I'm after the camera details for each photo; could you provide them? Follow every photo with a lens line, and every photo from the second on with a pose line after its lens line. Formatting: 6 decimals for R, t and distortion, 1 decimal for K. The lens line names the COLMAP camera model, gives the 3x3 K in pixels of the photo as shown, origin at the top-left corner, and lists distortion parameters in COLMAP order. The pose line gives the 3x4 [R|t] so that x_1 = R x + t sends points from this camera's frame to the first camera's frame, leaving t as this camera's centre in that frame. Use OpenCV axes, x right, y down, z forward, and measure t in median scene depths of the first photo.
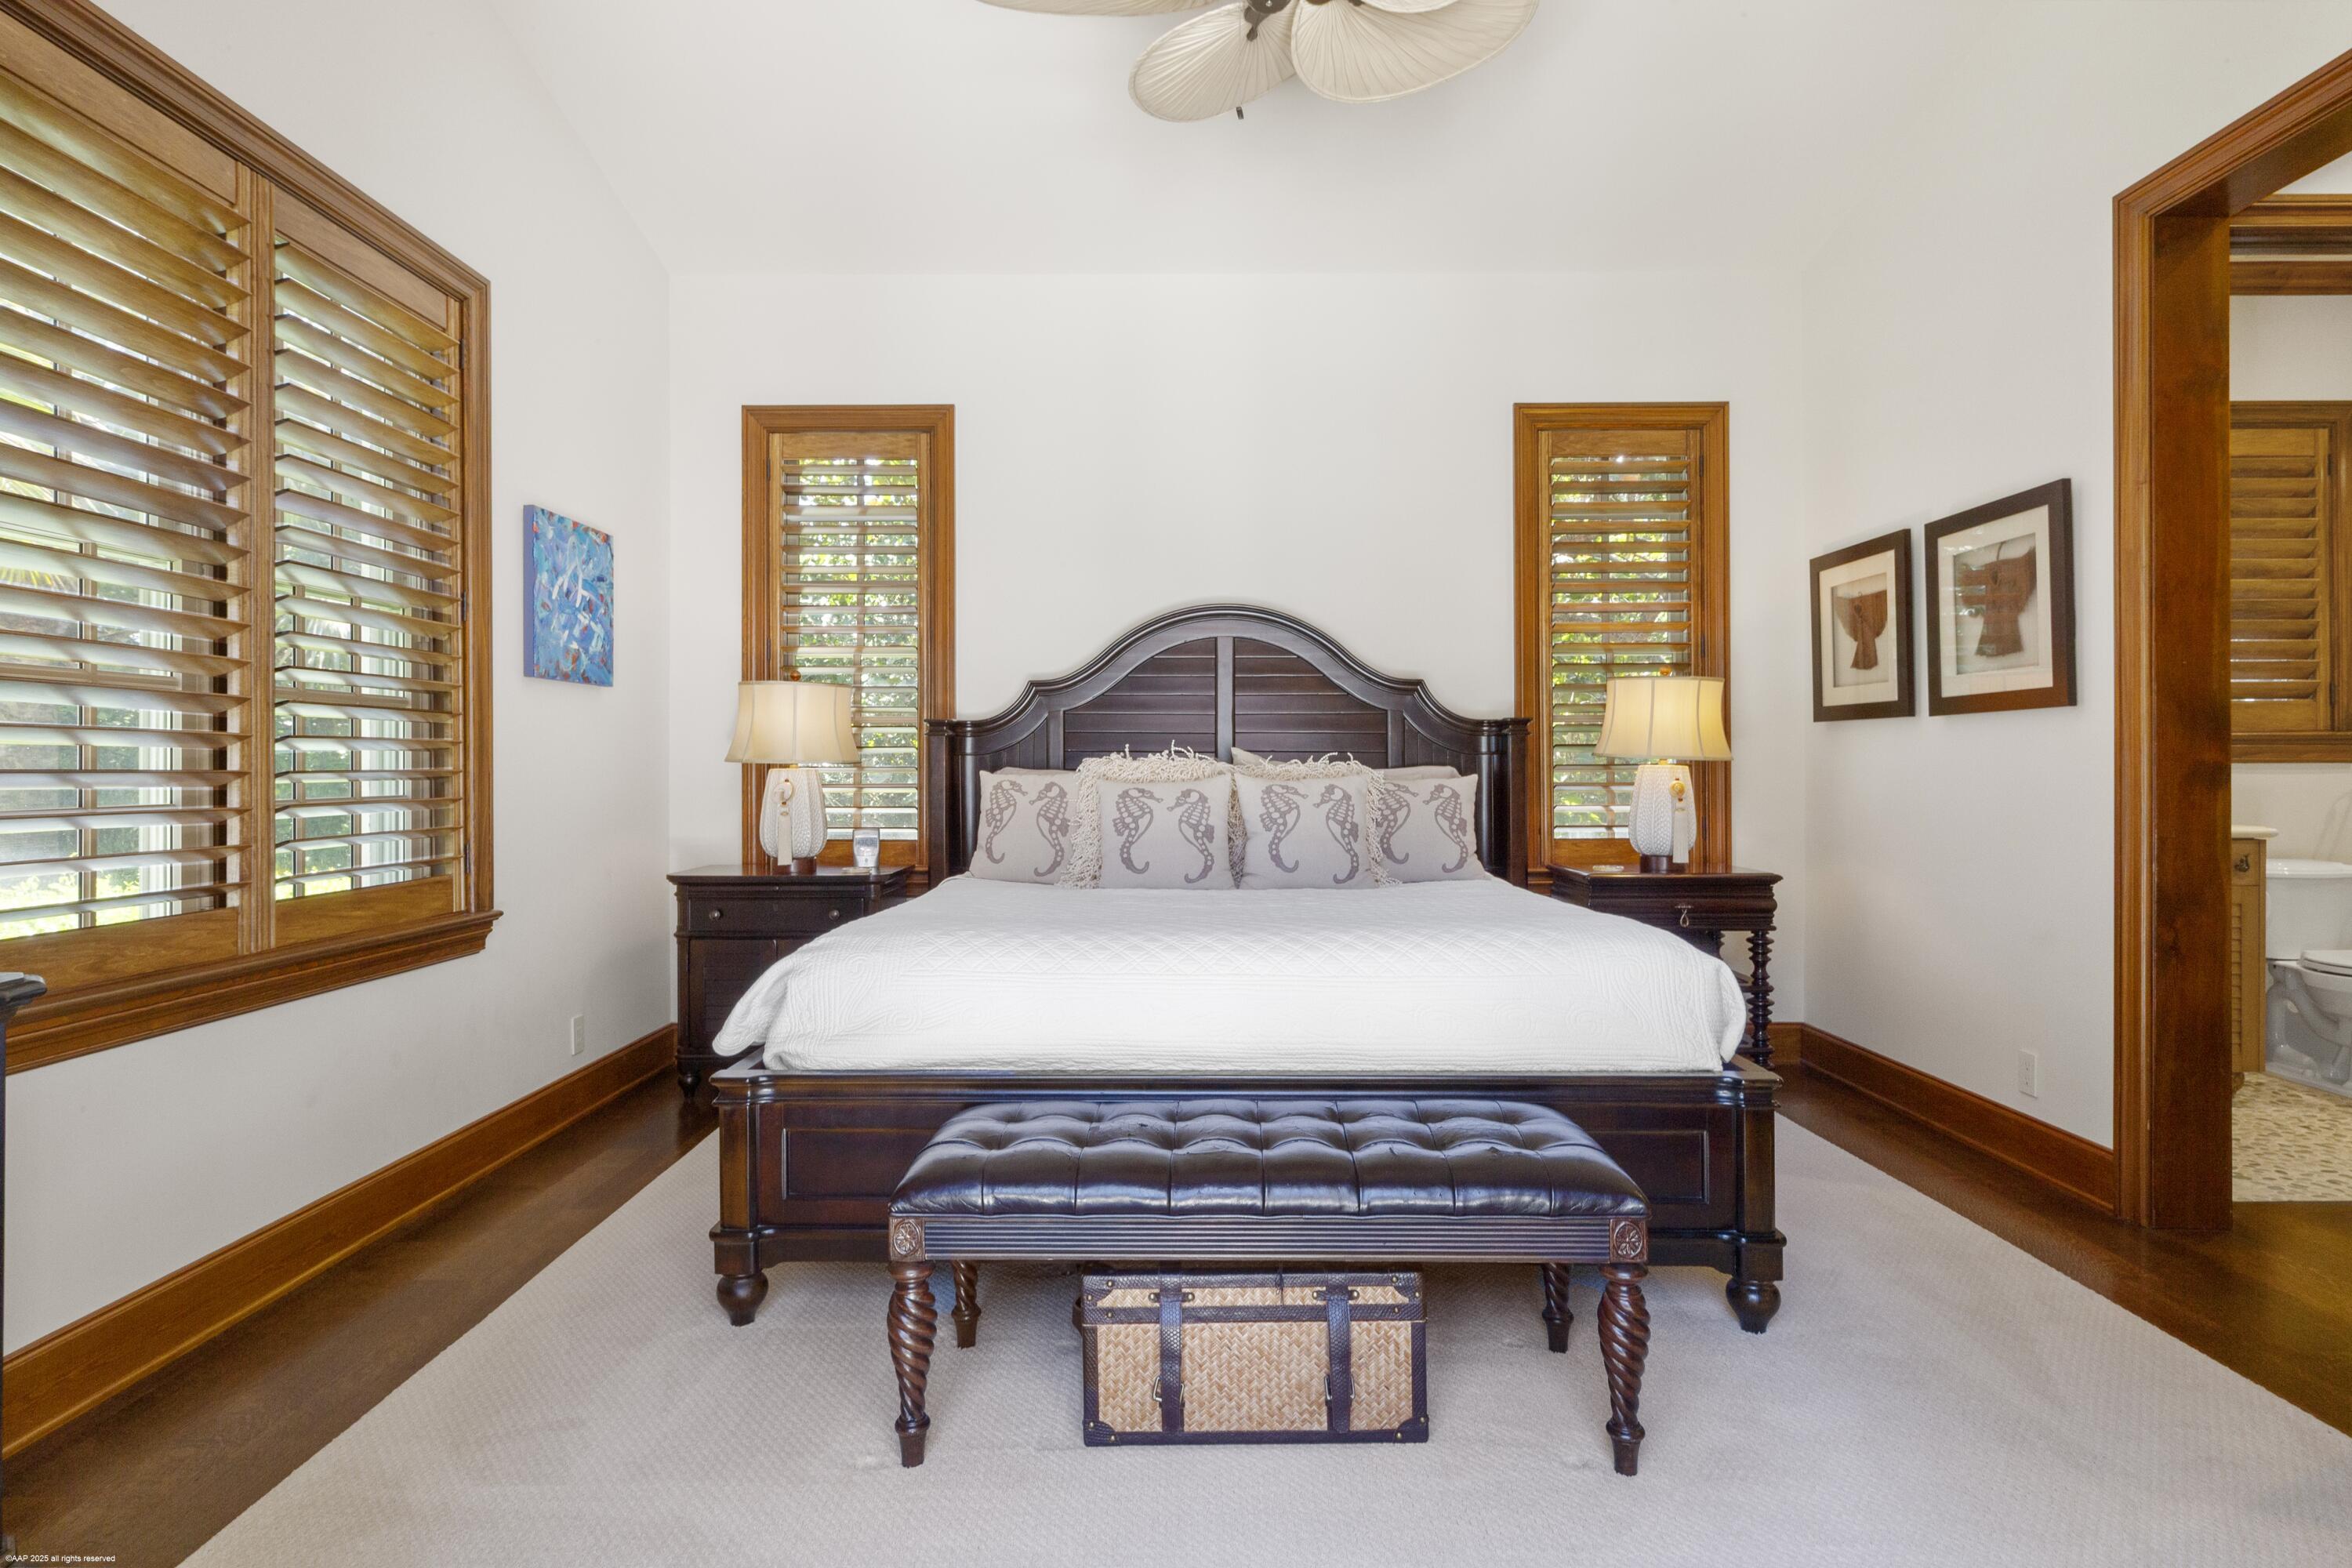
lens RADIAL K [[1258.5, 0, 1176.0], [0, 1258.5, 784.0], [0, 0, 1]] dist [0.000122, -0.000032]
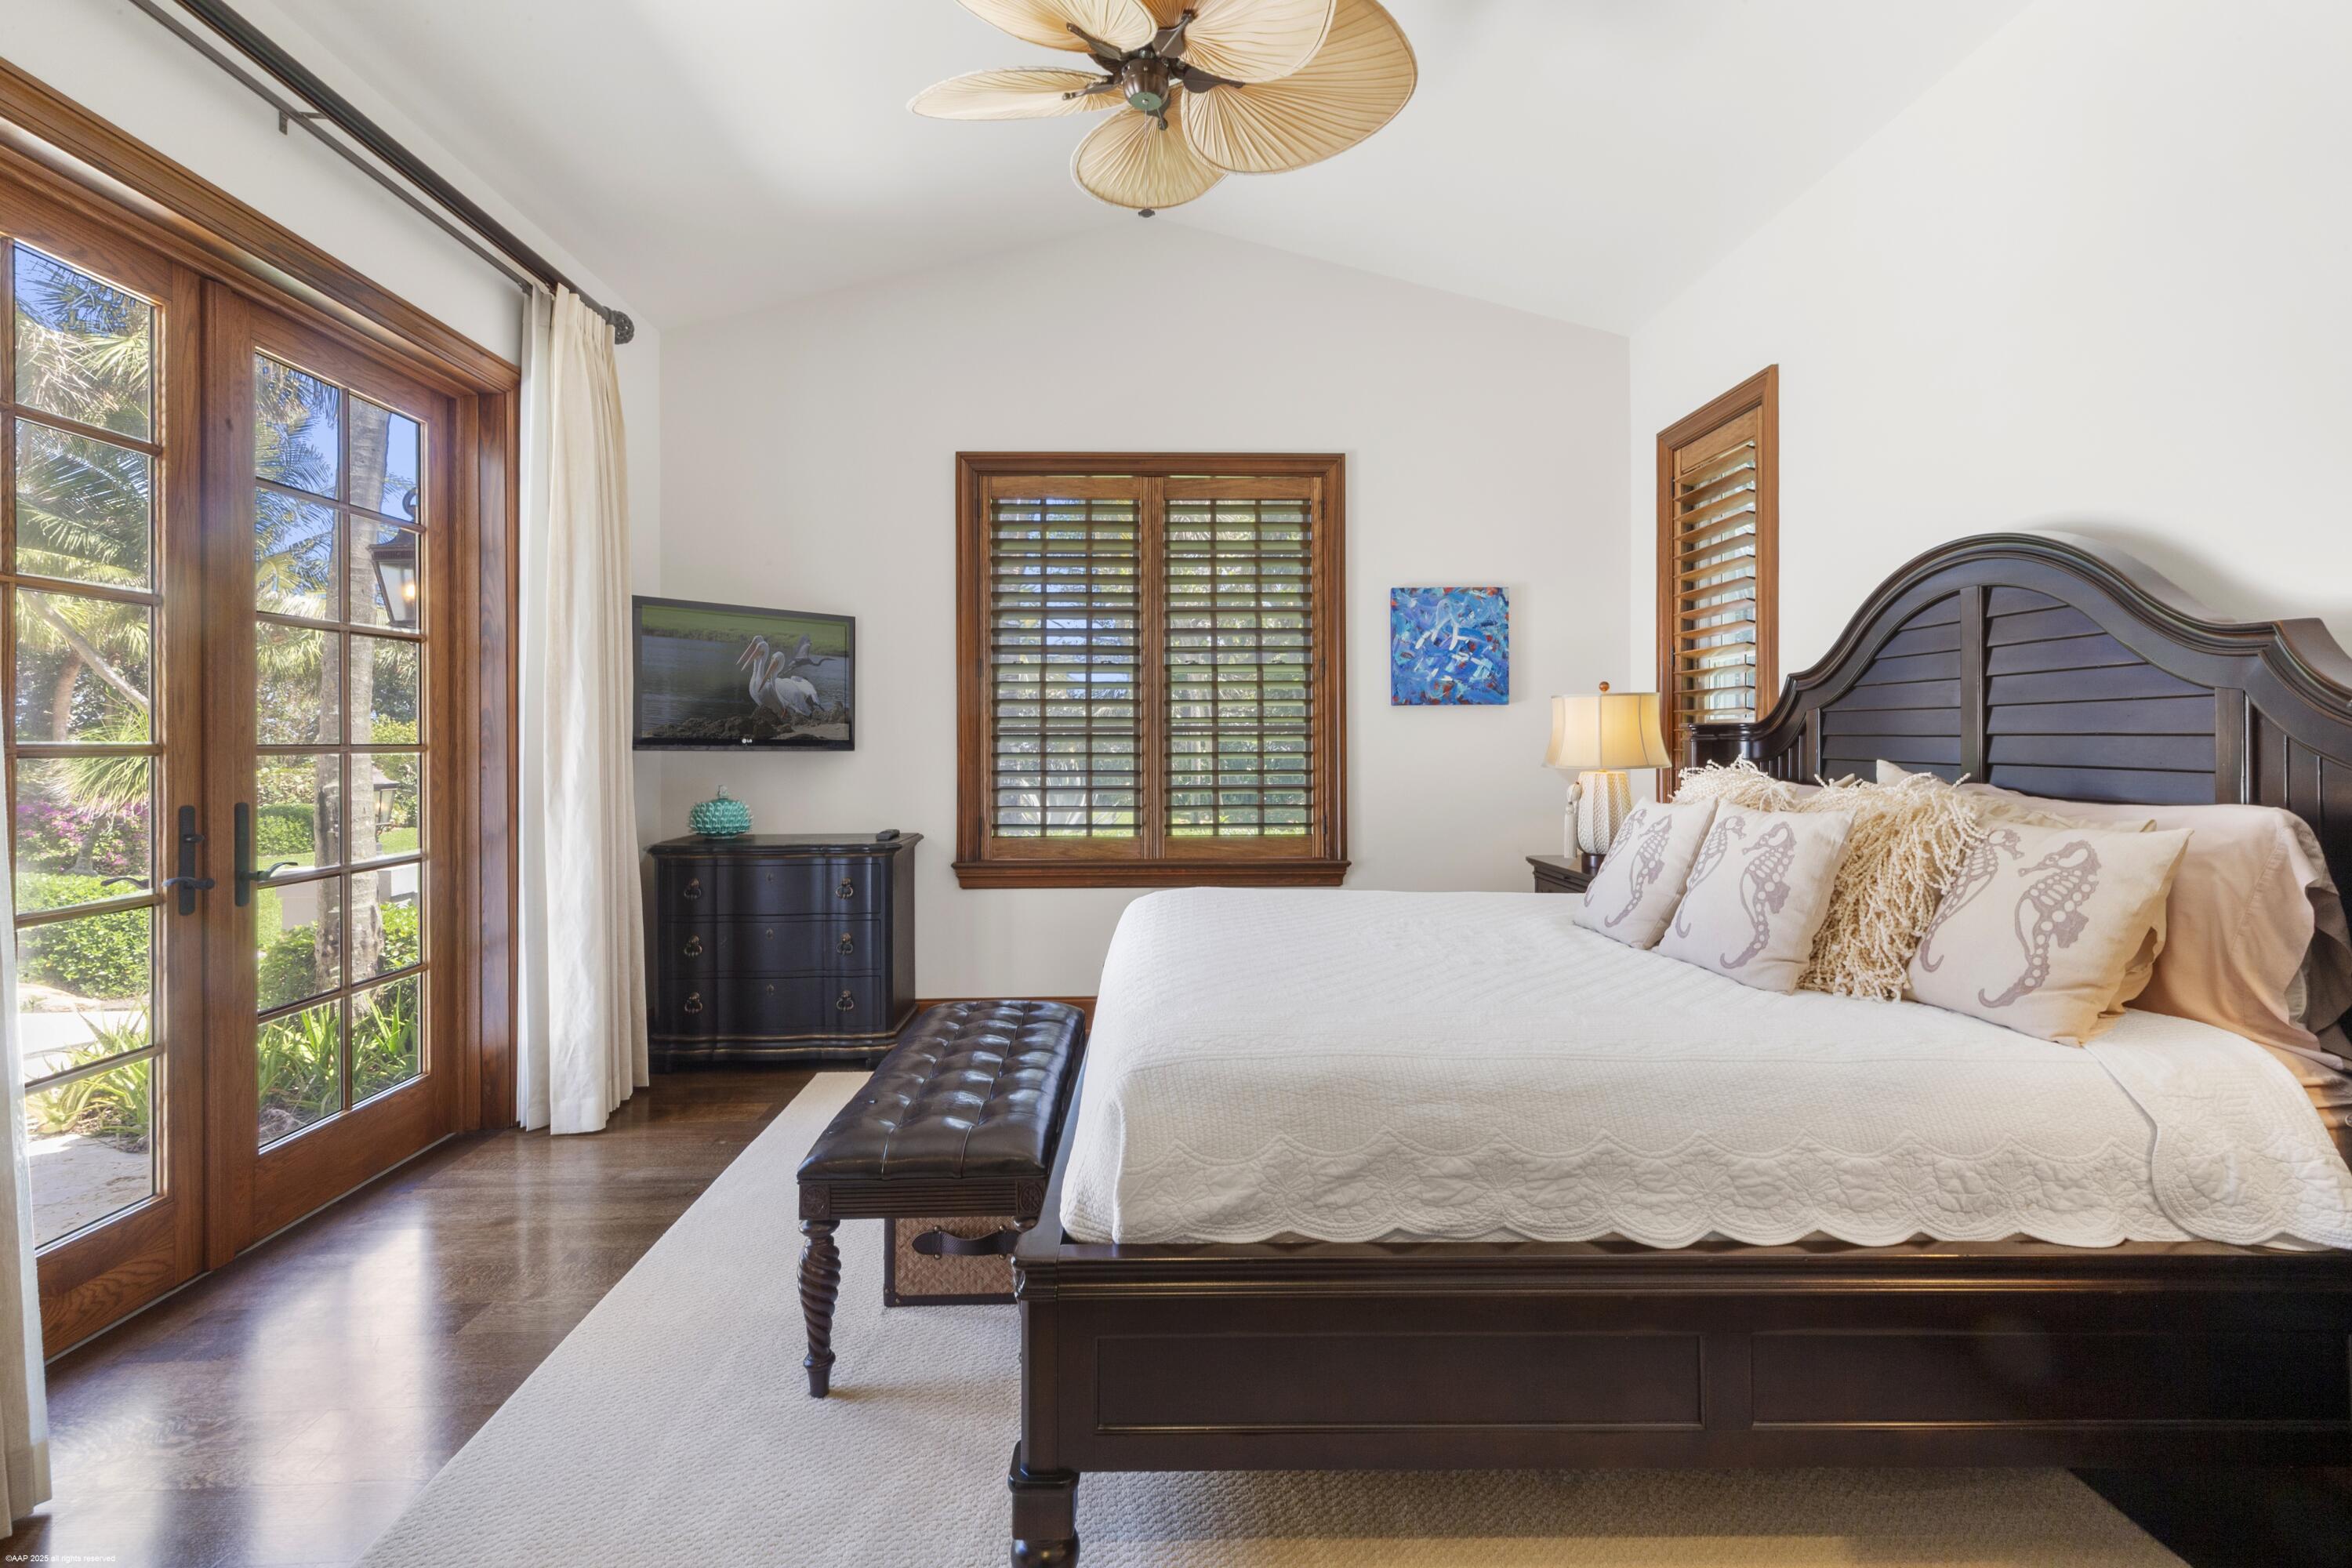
lens RADIAL K [[1083.4, 0, 1169.4], [0, 1083.4, 749.2], [0, 0, 1]] dist [0.000278, -0.000025]
pose [[0.014884, 0.007228, -0.999863, 0.682447], [-0.011768, 0.999906, 0.007053, -0.037631], [0.999820, 0.011661, 0.014968, 0.672247]]
